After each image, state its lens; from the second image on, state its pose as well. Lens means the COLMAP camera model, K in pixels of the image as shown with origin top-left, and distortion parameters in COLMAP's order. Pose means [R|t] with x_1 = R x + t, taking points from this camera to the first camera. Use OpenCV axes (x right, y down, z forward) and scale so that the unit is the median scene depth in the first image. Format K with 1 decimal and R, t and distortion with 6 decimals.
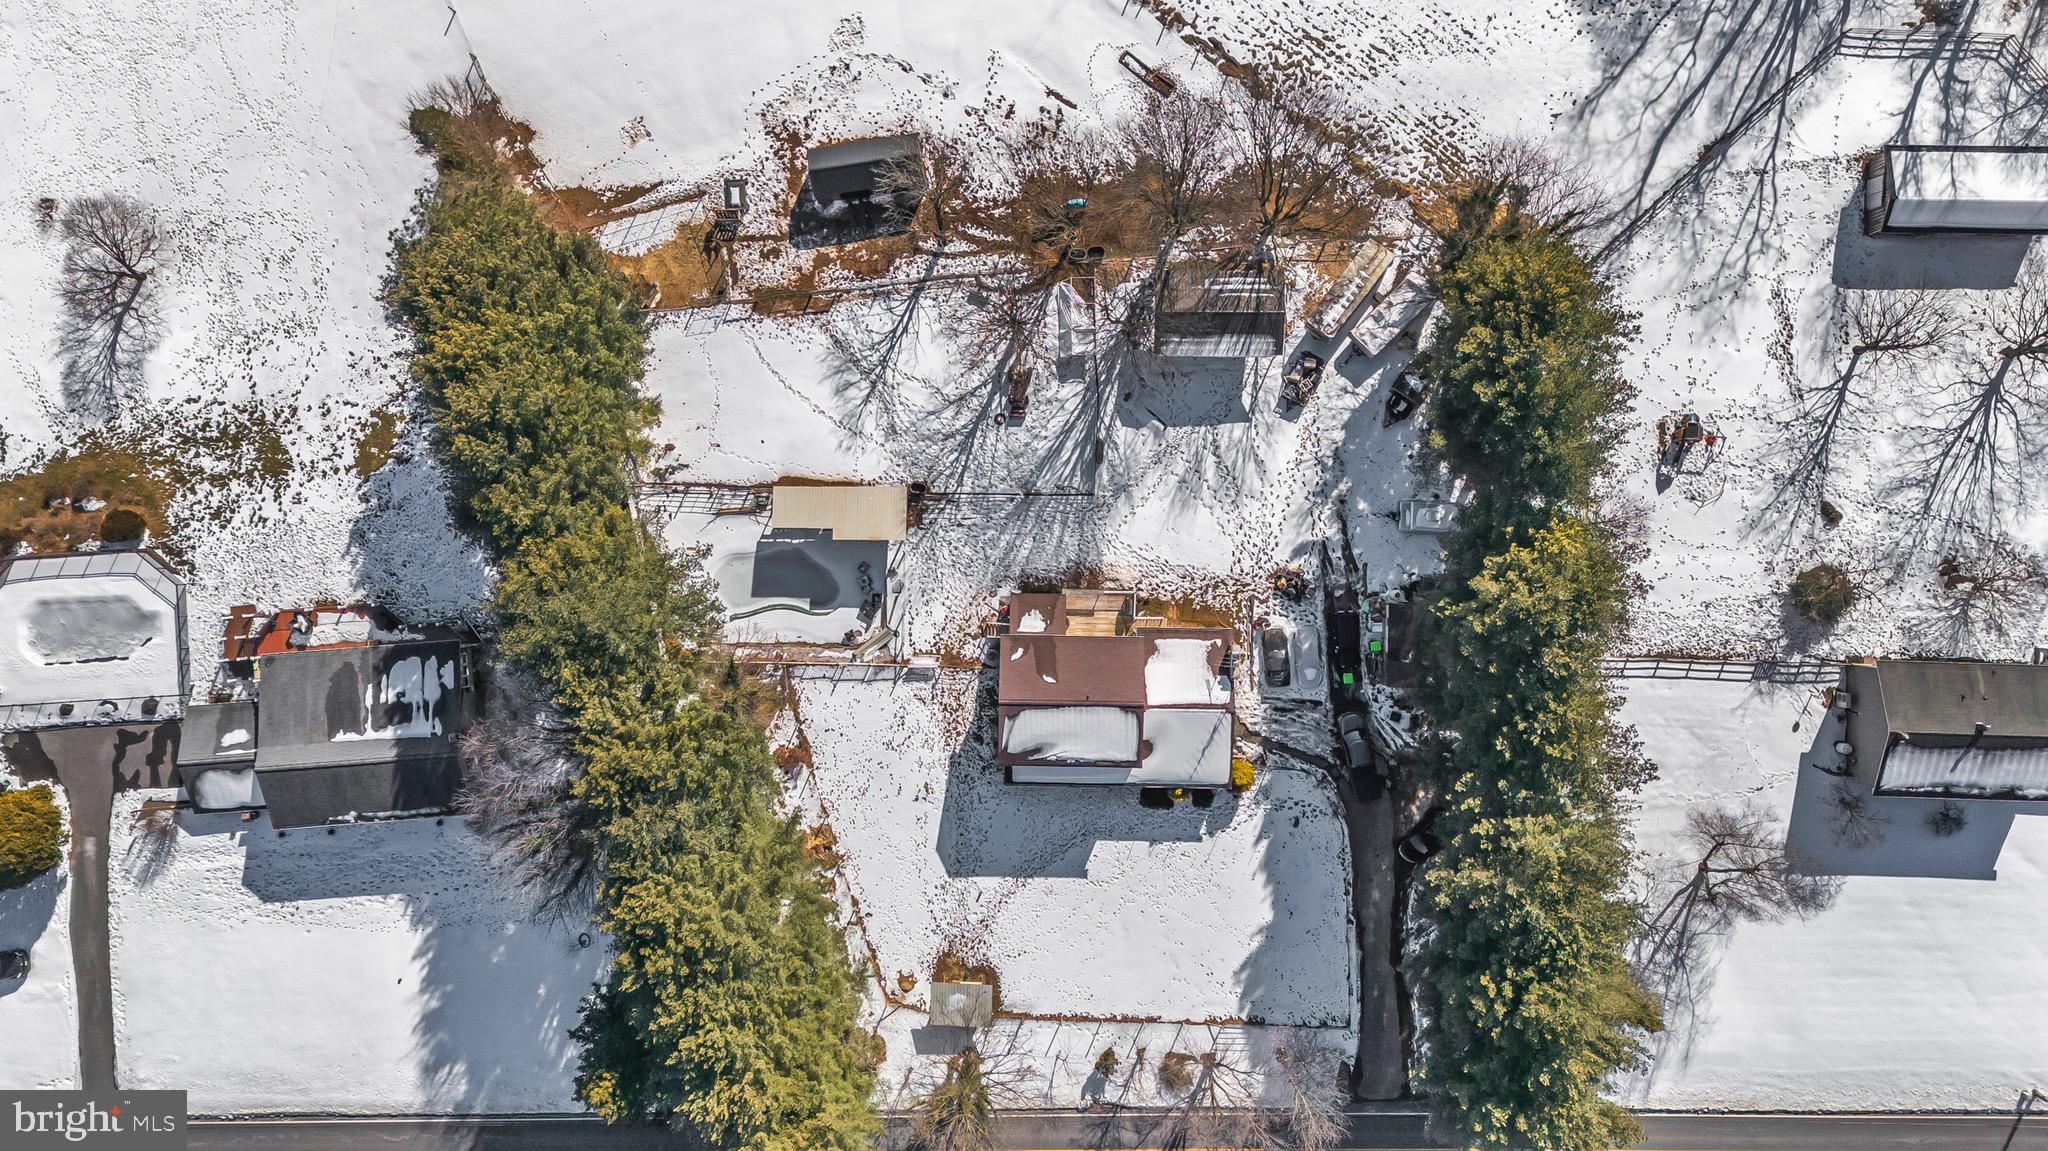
lens RADIAL K [[1527.0, 0, 1031.9], [0, 1527.0, 581.7], [0, 0, 1]] dist [0.064378, -0.061595]
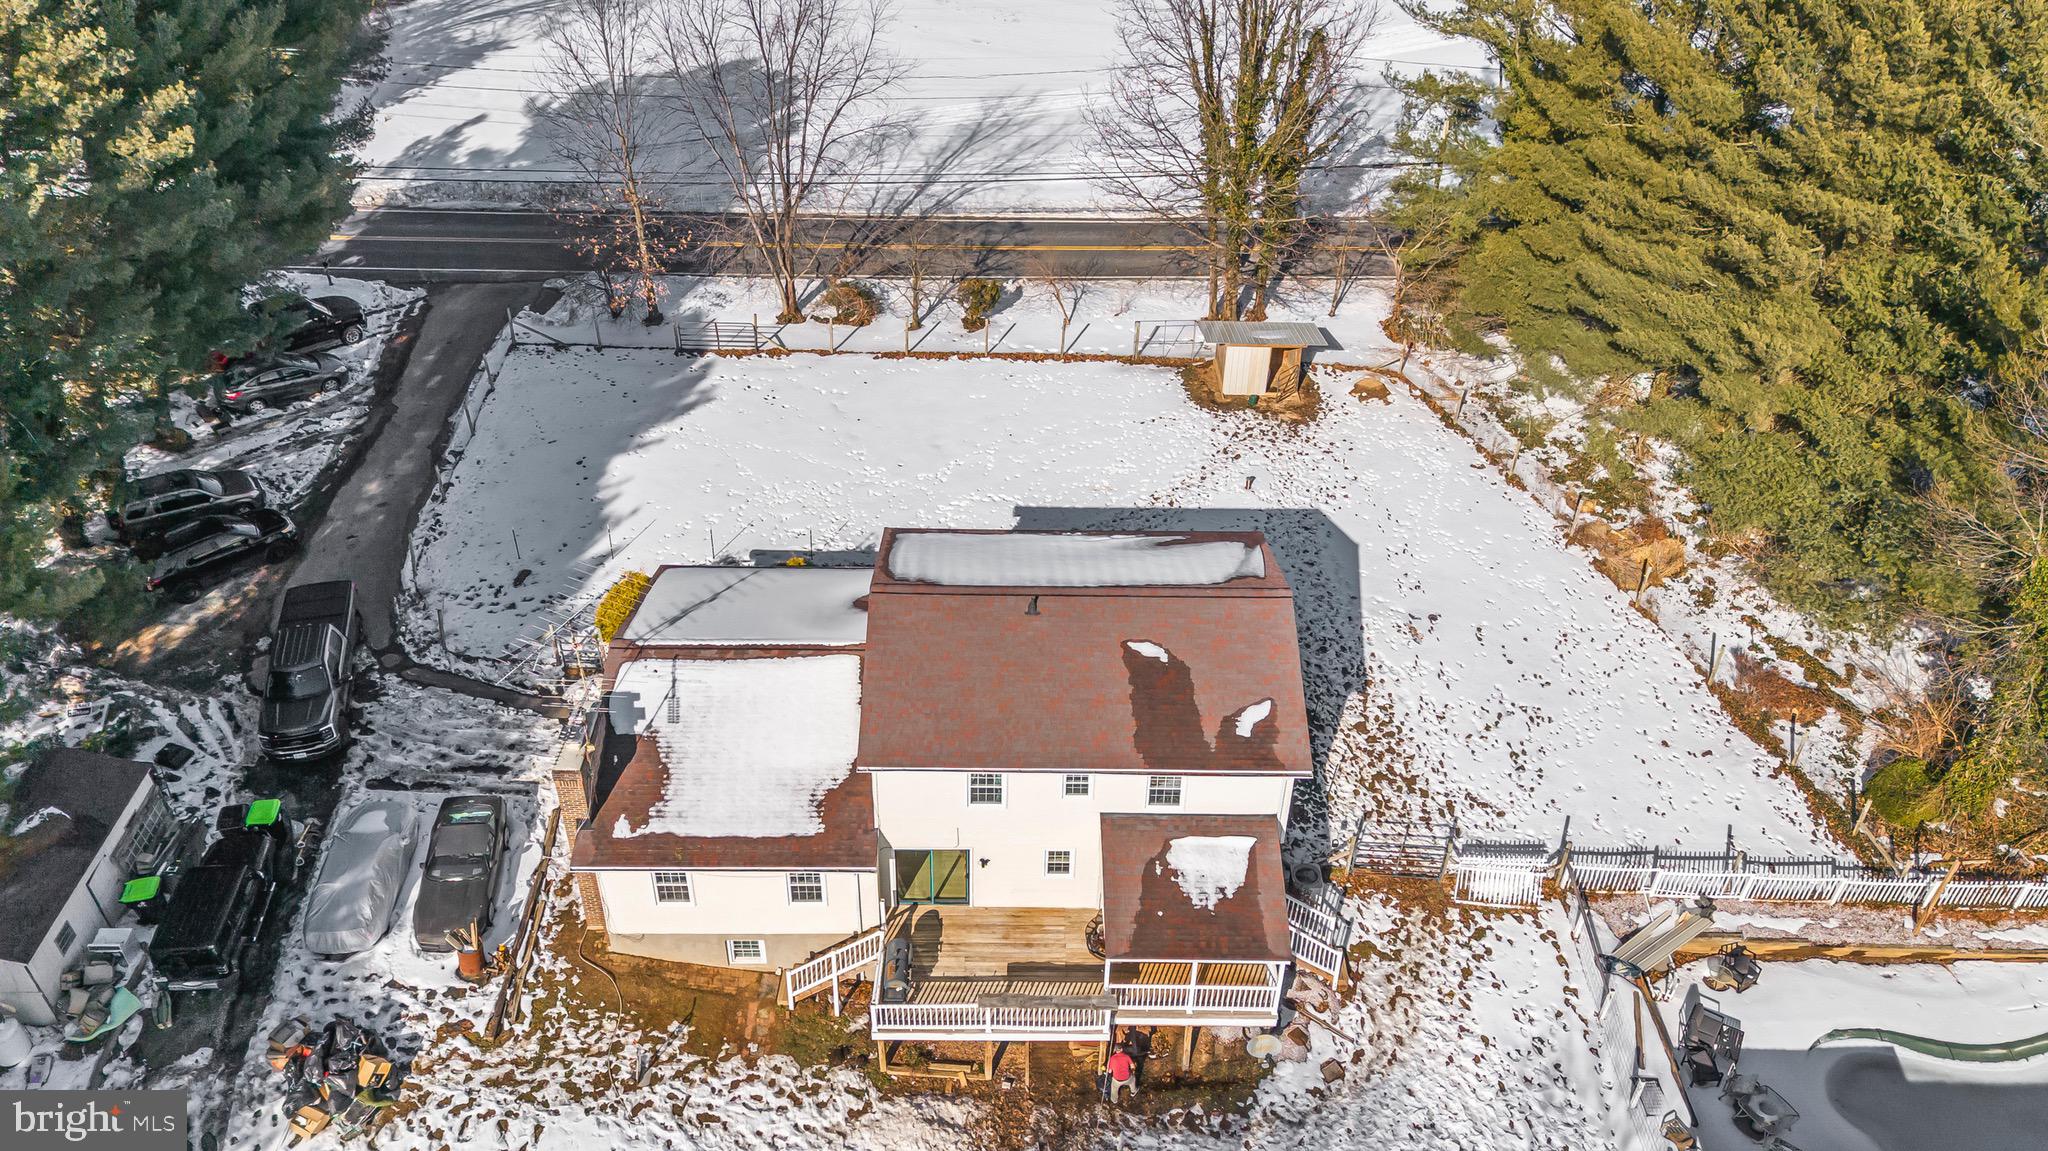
lens RADIAL K [[1527.0, 0, 1023.3], [0, 1527.0, 605.1], [0, 0, 1]] dist [0.064378, -0.061595]
pose [[-0.999848, 0.014570, -0.009536, 0.038759], [-0.016554, -0.625466, 0.780076, -0.175373], [0.005401, 0.780115, 0.625612, 0.731553]]
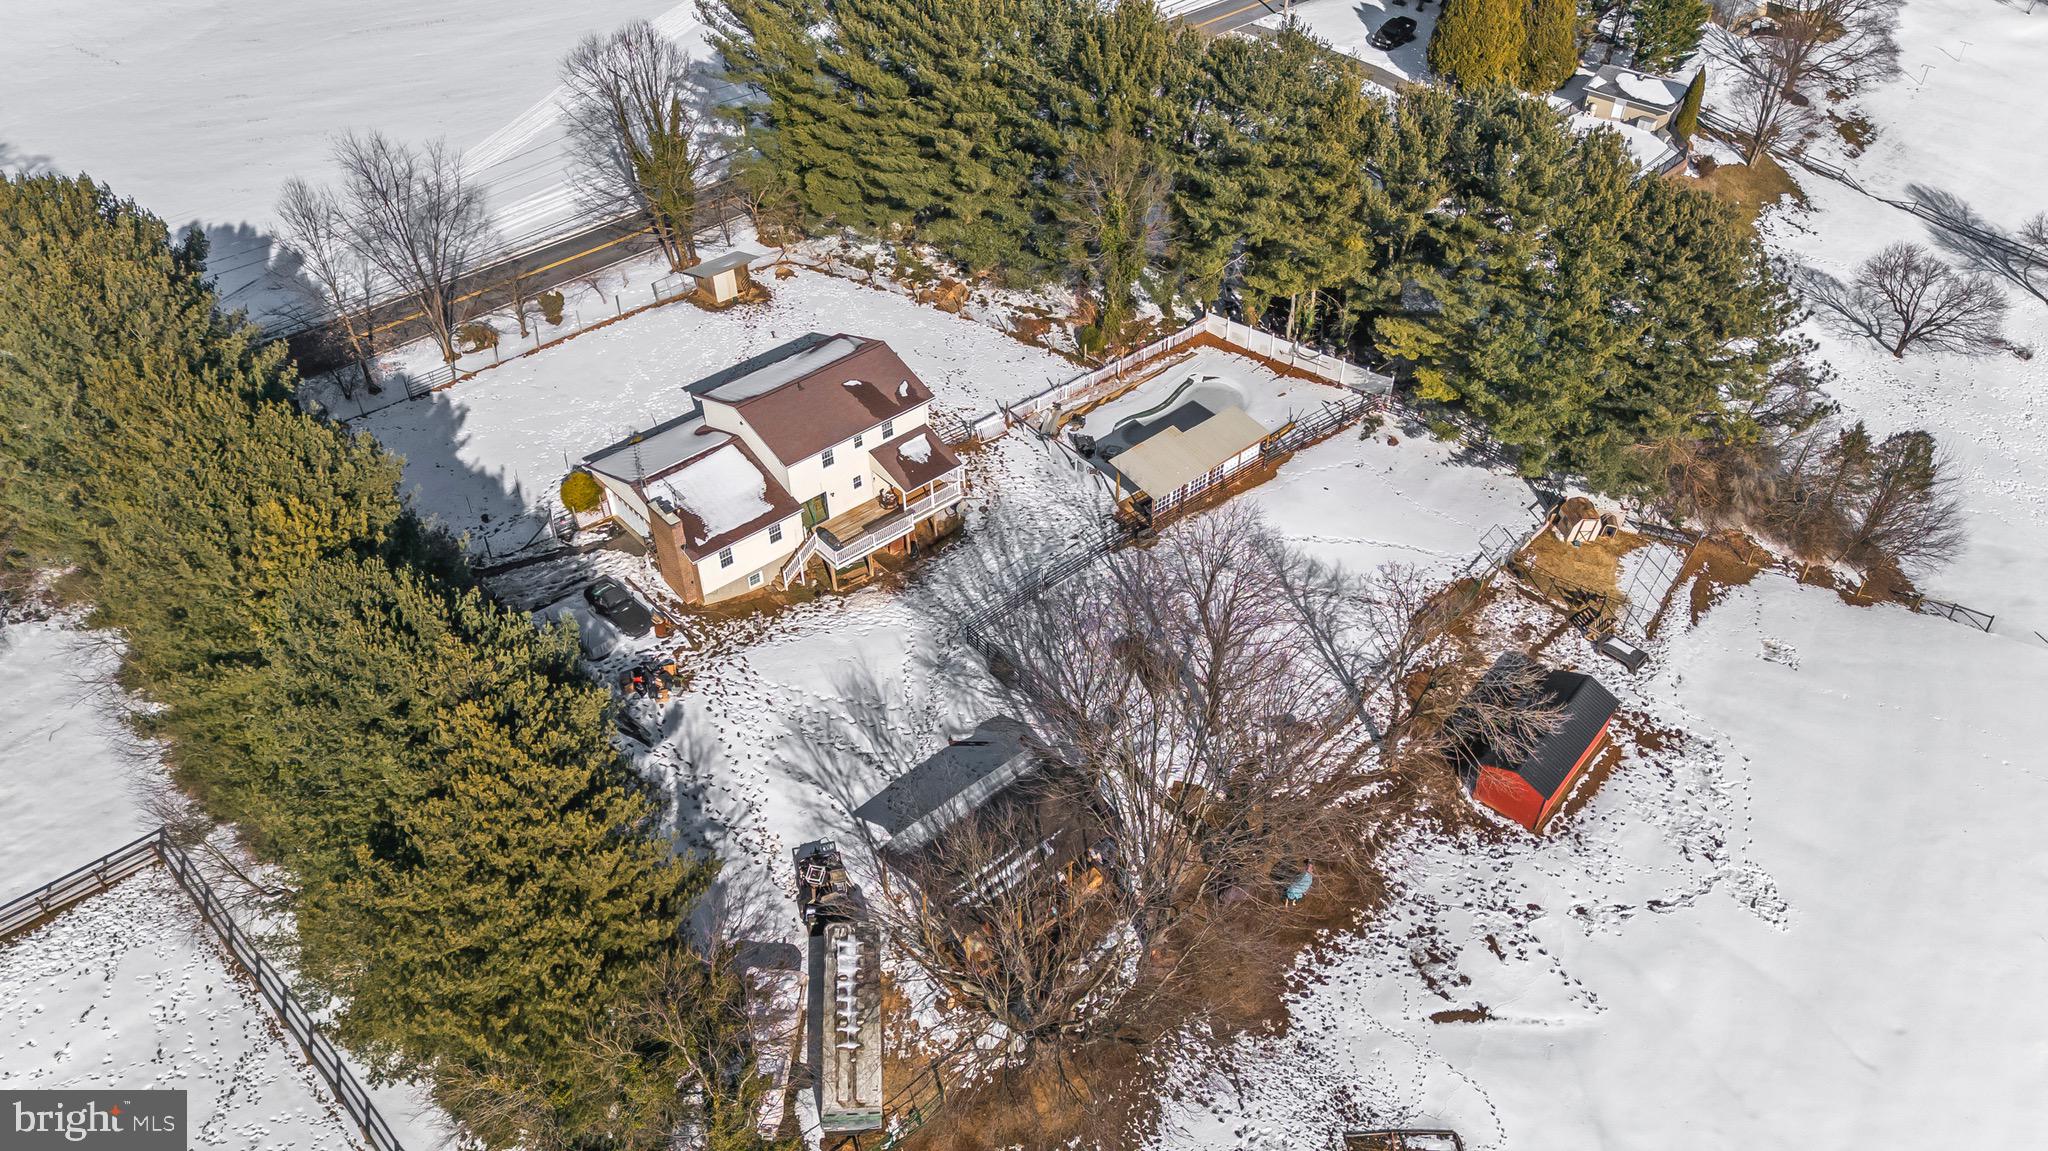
lens RADIAL K [[1527.0, 0, 1041.2], [0, 1527.0, 563.3], [0, 0, 1]] dist [0.064378, -0.061595]
pose [[-0.737545, 0.450897, -0.502712, 0.358374], [-0.675100, -0.474300, 0.565047, -0.467583], [0.016342, 0.756129, 0.654219, 0.510496]]
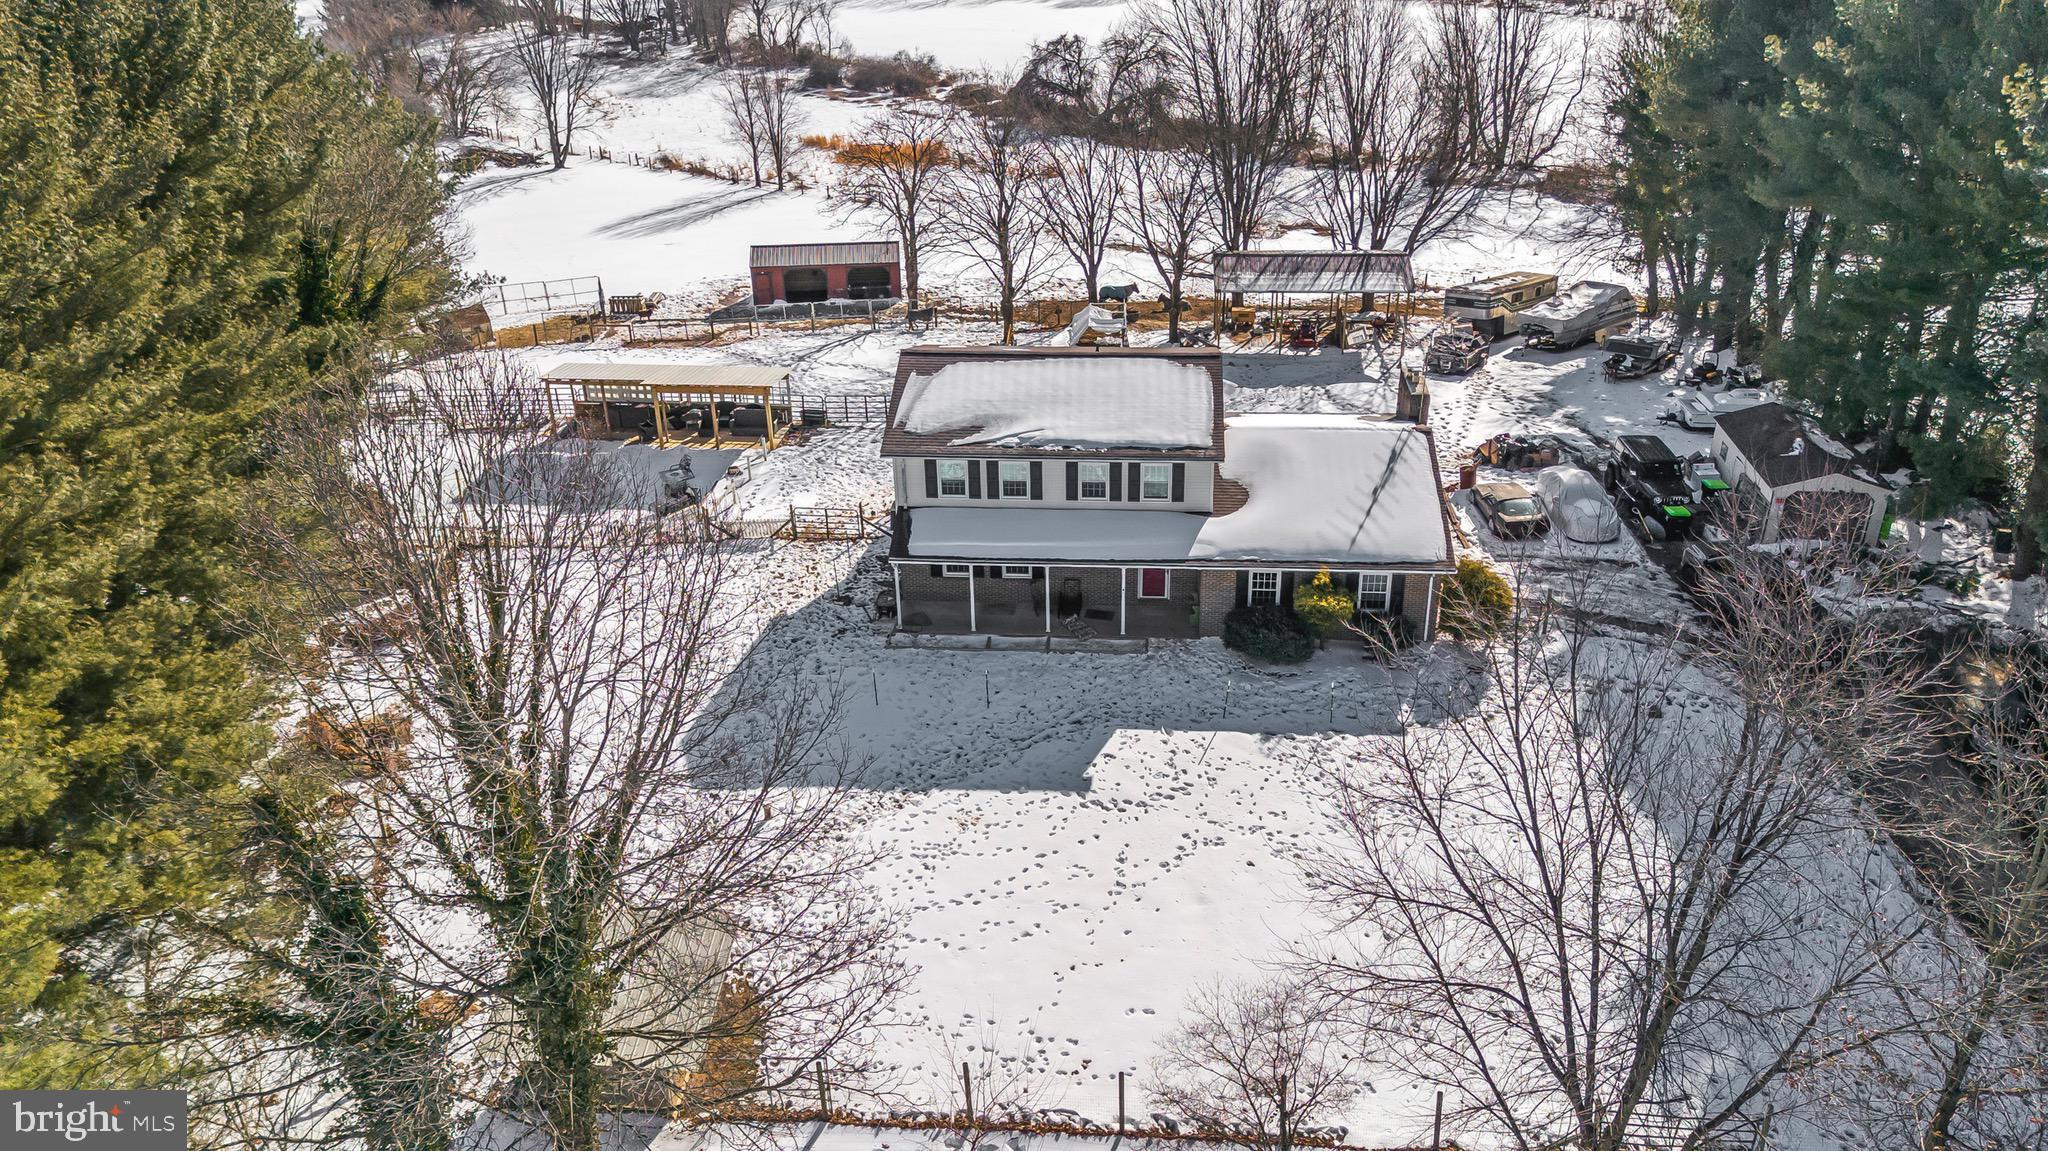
lens RADIAL K [[1527.0, 0, 1018.6], [0, 1527.0, 554.2], [0, 0, 1]] dist [0.064378, -0.061595]
pose [[0.998148, 0.033707, -0.050633, 0.036158], [-0.060343, 0.443989, -0.893998, 0.473808], [-0.007654, 0.895398, 0.445201, 0.789033]]
